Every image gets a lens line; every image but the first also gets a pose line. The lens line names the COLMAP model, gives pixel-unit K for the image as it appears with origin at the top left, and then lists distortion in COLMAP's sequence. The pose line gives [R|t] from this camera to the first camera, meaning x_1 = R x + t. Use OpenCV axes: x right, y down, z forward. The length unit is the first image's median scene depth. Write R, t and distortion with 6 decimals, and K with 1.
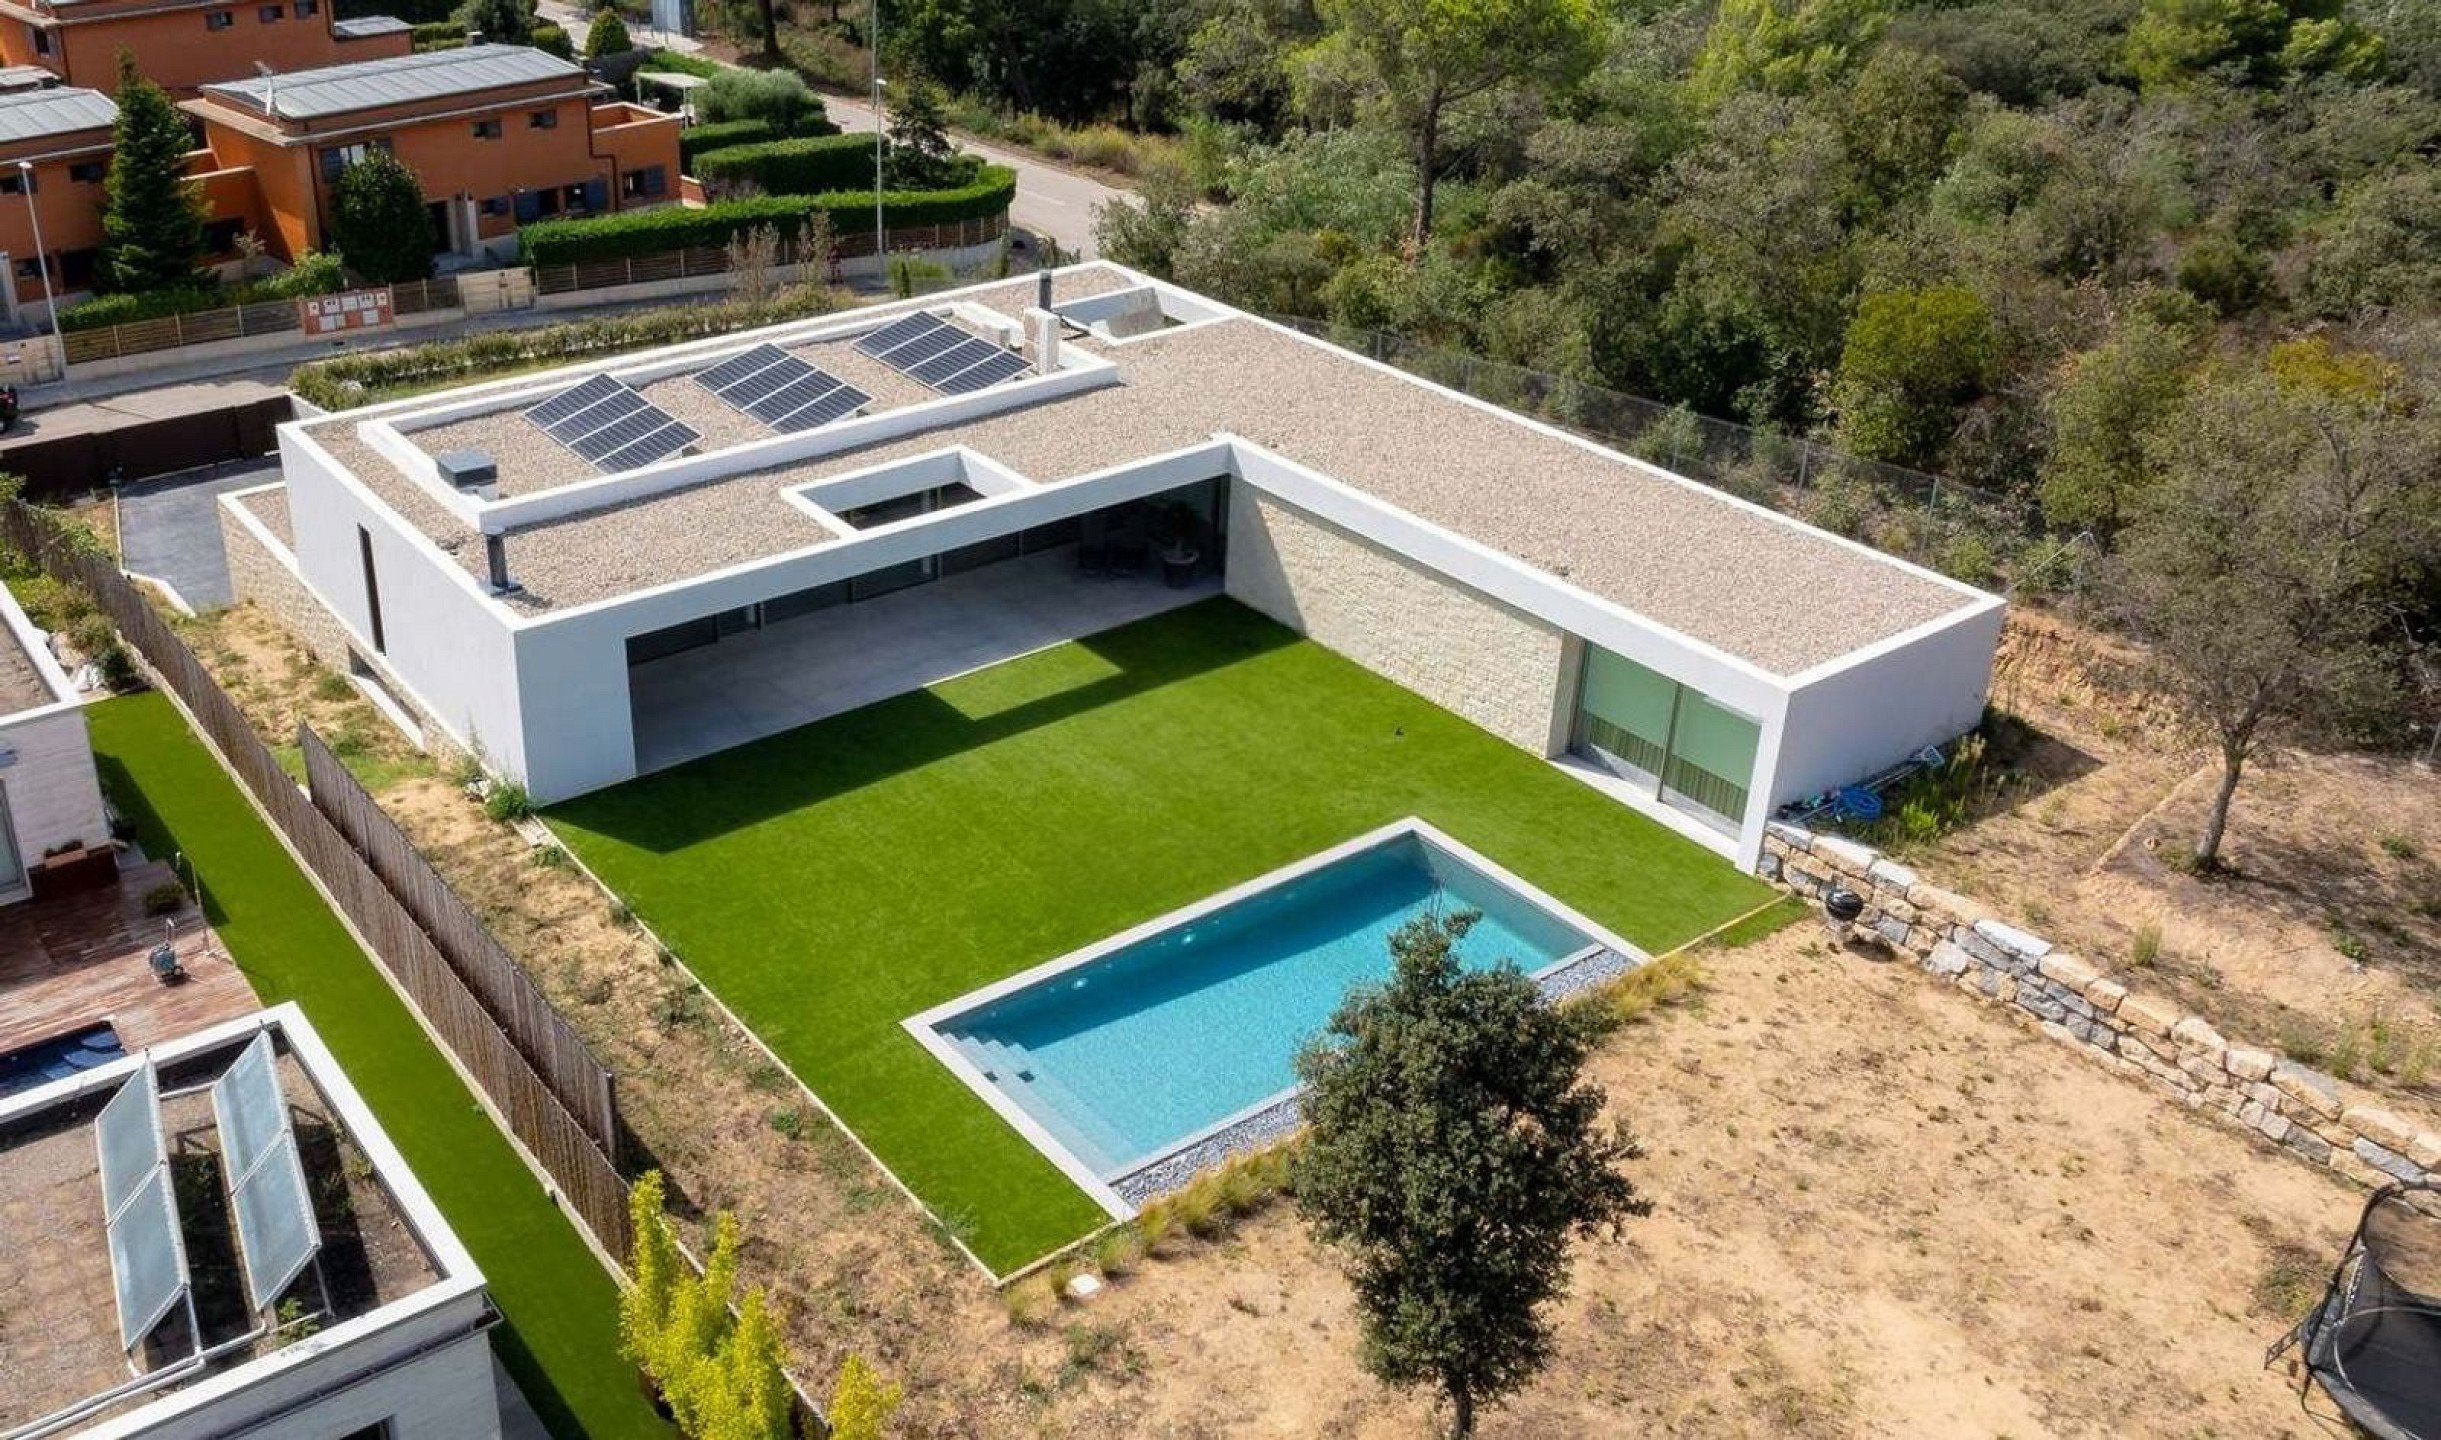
lens RADIAL K [[2105.4, 0, 979.0], [0, 2105.4, 717.6], [0, 0, 1]] dist [-0.027216, 0.008653]
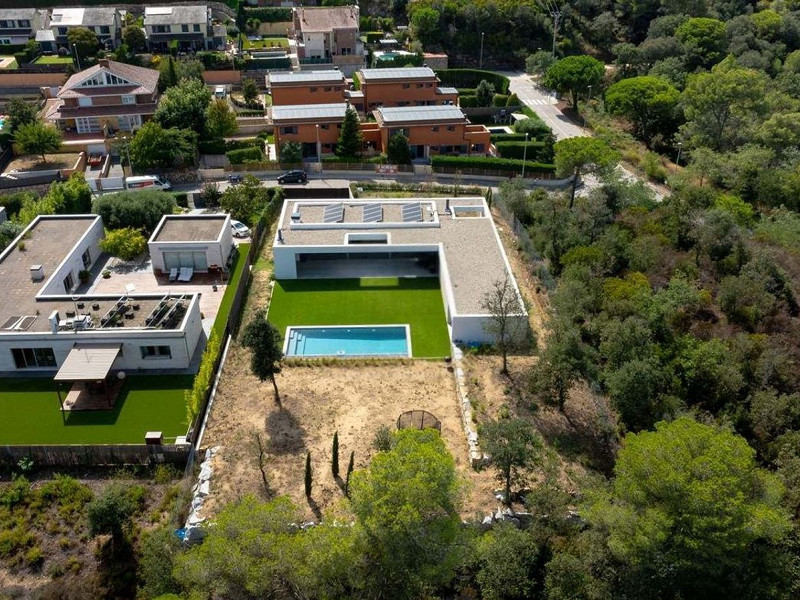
lens RADIAL K [[754.1, 0, 400.0], [0, 754.1, 300.0], [0, 0, 1]] dist [-0.012419, -0.019928]
pose [[0.842095, 0.262981, -0.470868, 0.938513], [-0.254347, 0.963523, 0.083258, -0.141120], [0.475587, 0.049653, 0.878266, -0.544398]]
